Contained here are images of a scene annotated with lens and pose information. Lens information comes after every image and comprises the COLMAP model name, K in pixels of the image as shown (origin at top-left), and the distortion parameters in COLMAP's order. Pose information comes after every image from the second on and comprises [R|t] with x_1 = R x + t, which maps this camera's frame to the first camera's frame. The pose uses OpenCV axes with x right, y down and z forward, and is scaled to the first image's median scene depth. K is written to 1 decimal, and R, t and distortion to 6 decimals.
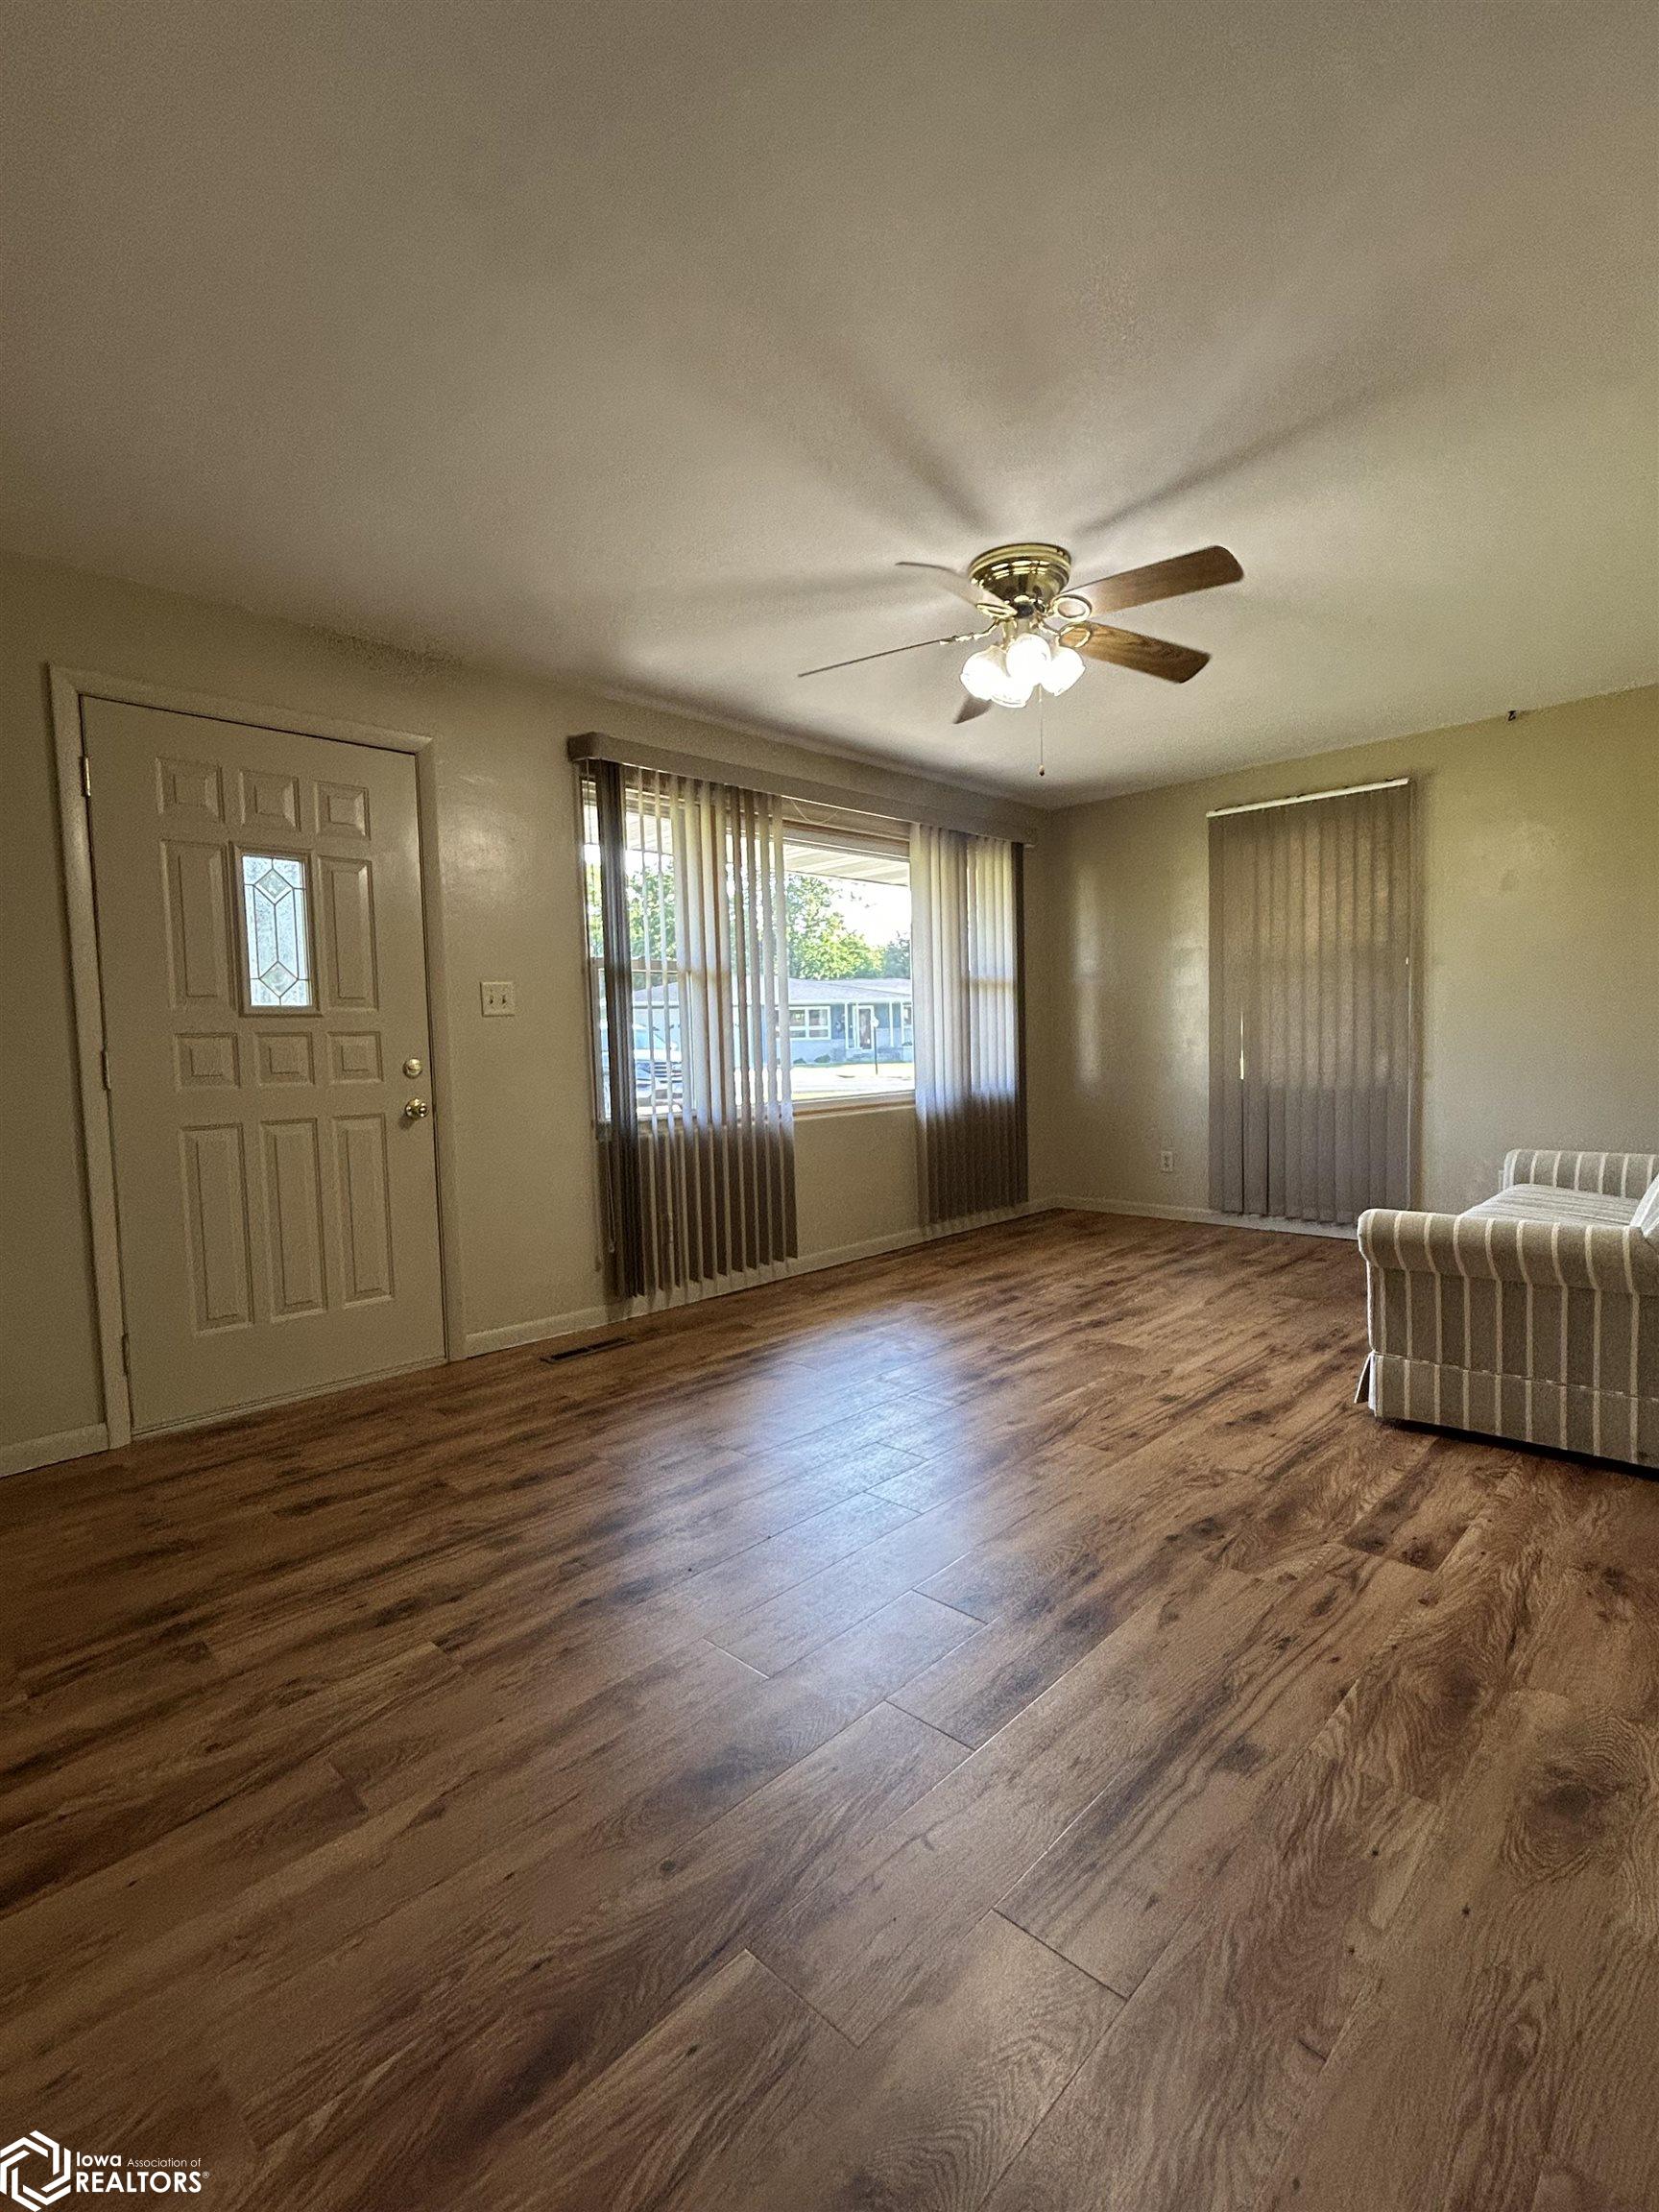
lens RADIAL K [[1044.9, 0, 840.5], [0, 1044.9, 1099.2], [0, 0, 1]] dist [-0.001044, 0.003557]
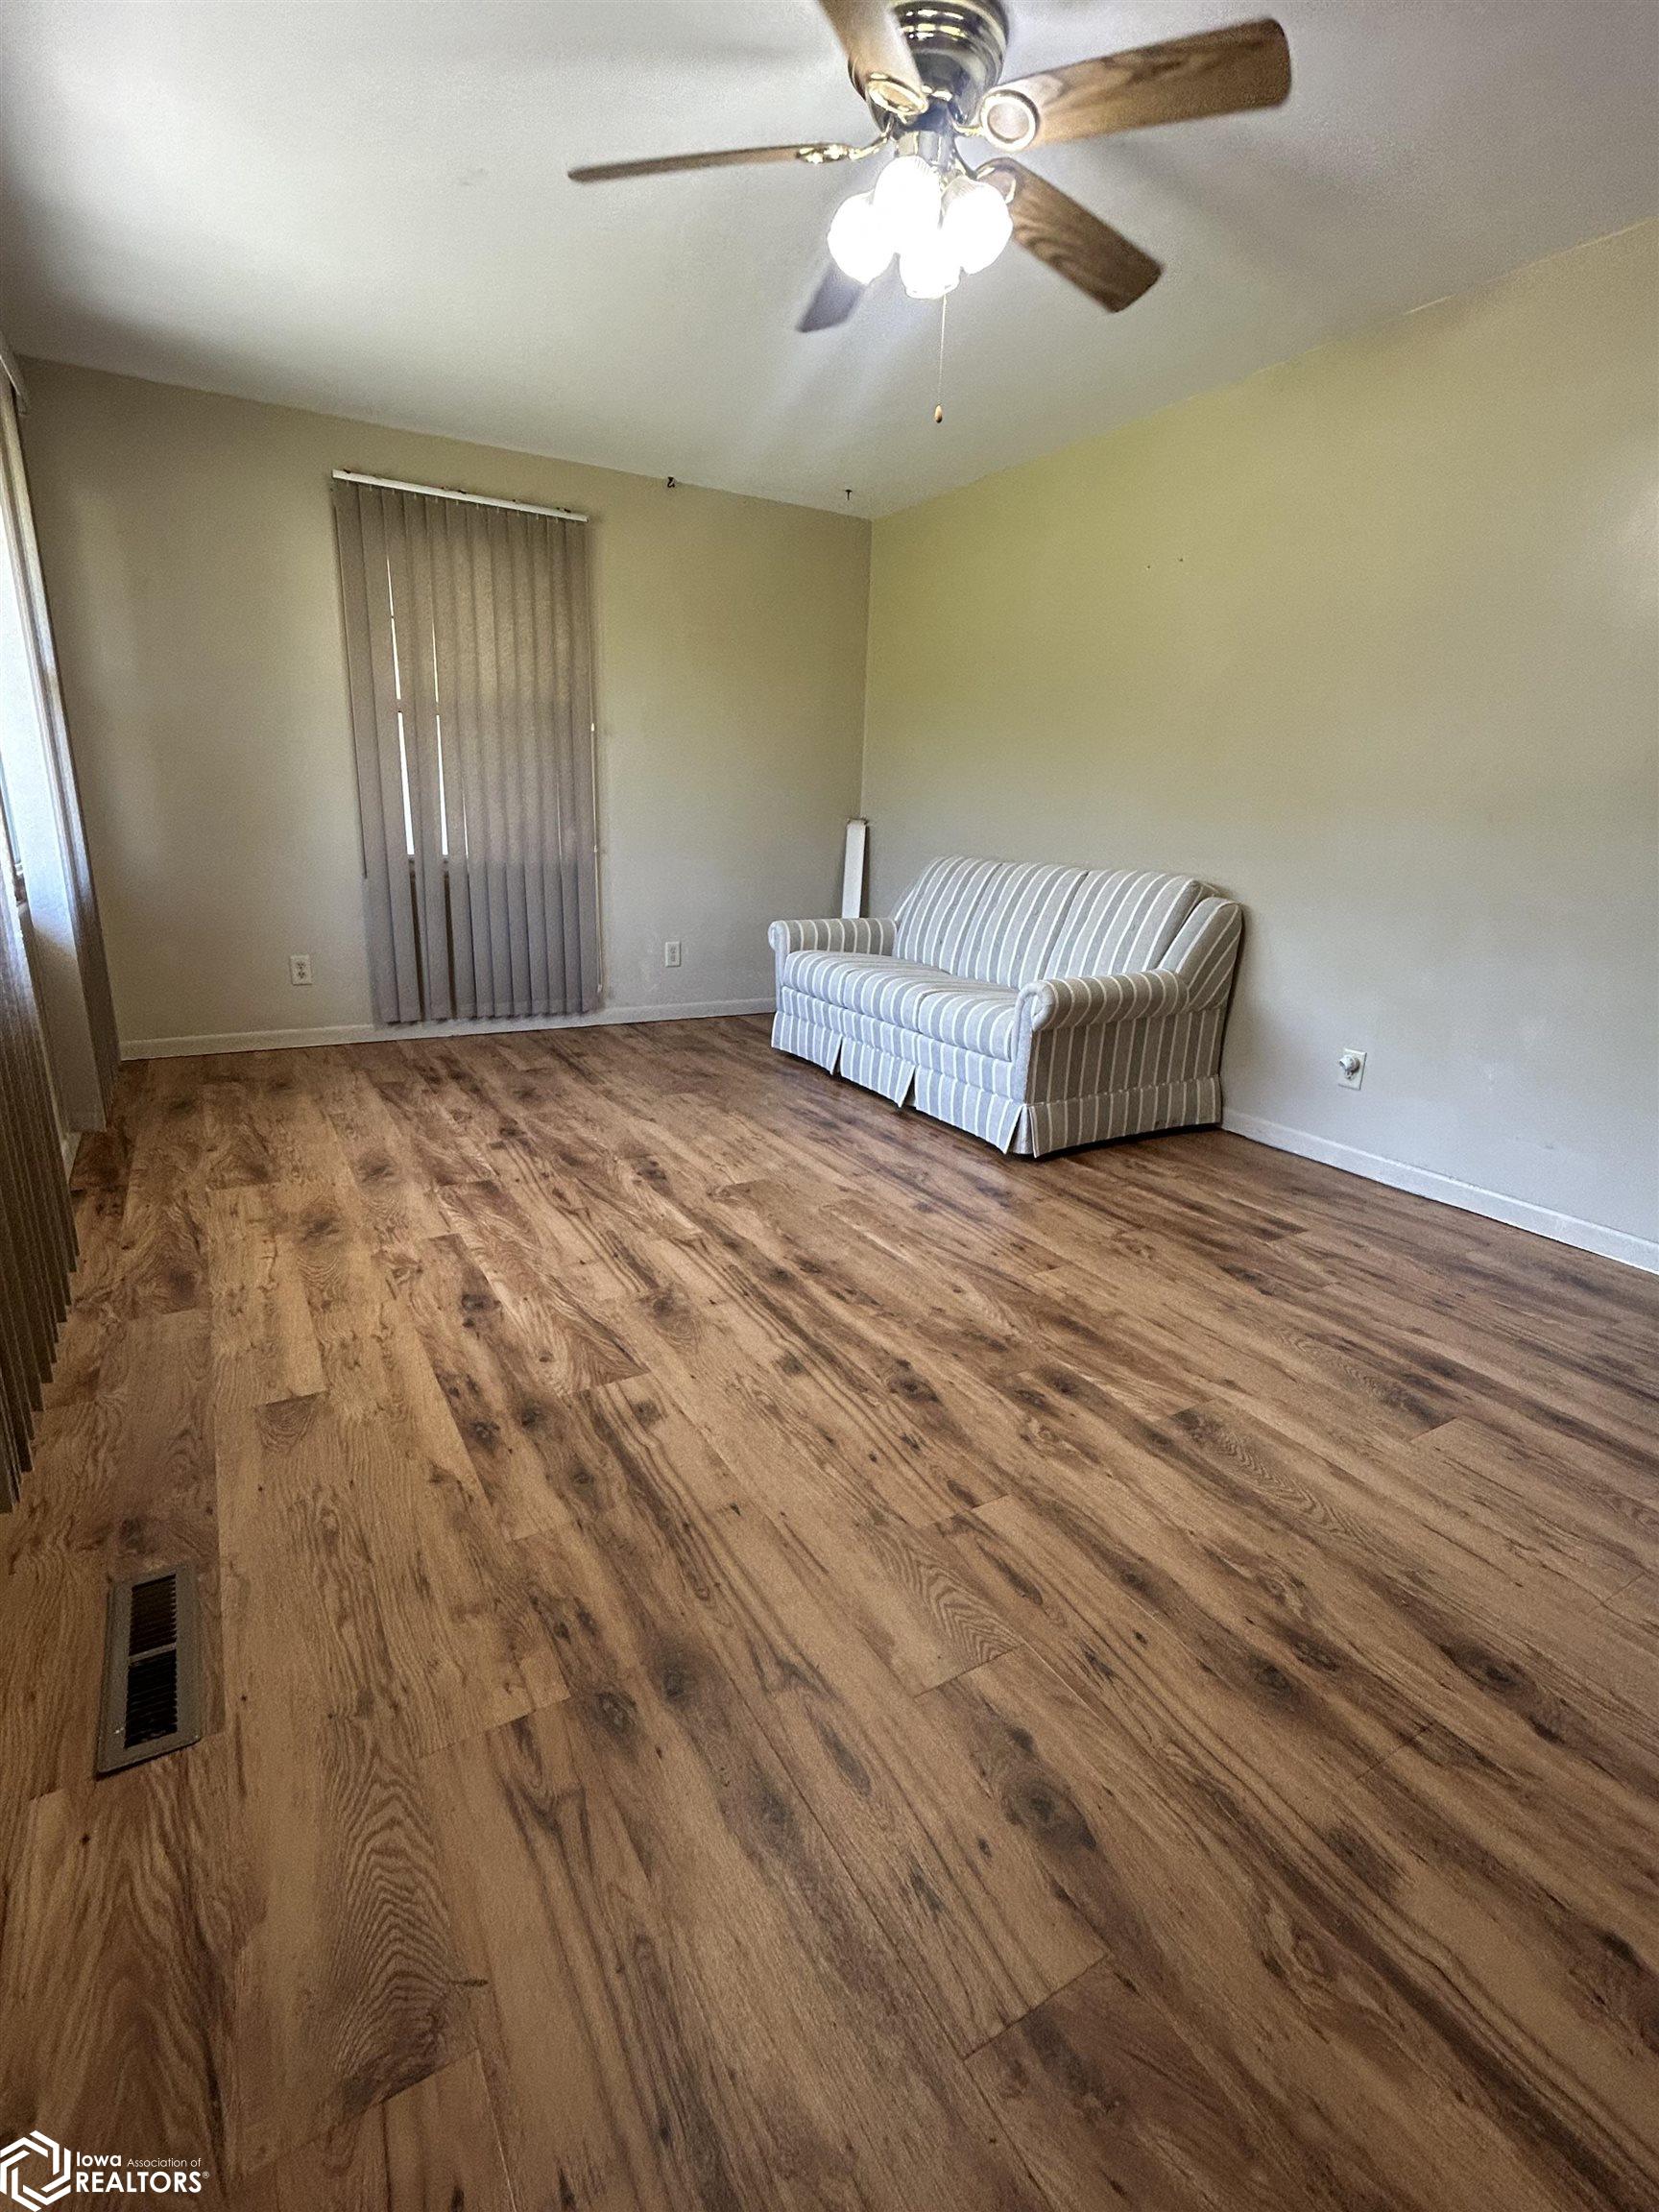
lens RADIAL K [[1044.9, 0, 819.9], [0, 1044.9, 1097.3], [0, 0, 1]] dist [-0.001044, 0.003557]
pose [[0.267003, -0.224191, 0.937255, -0.546084], [0.016297, 0.973475, 0.228212, -0.027401], [-0.963558, -0.045659, 0.263575, 0.804011]]
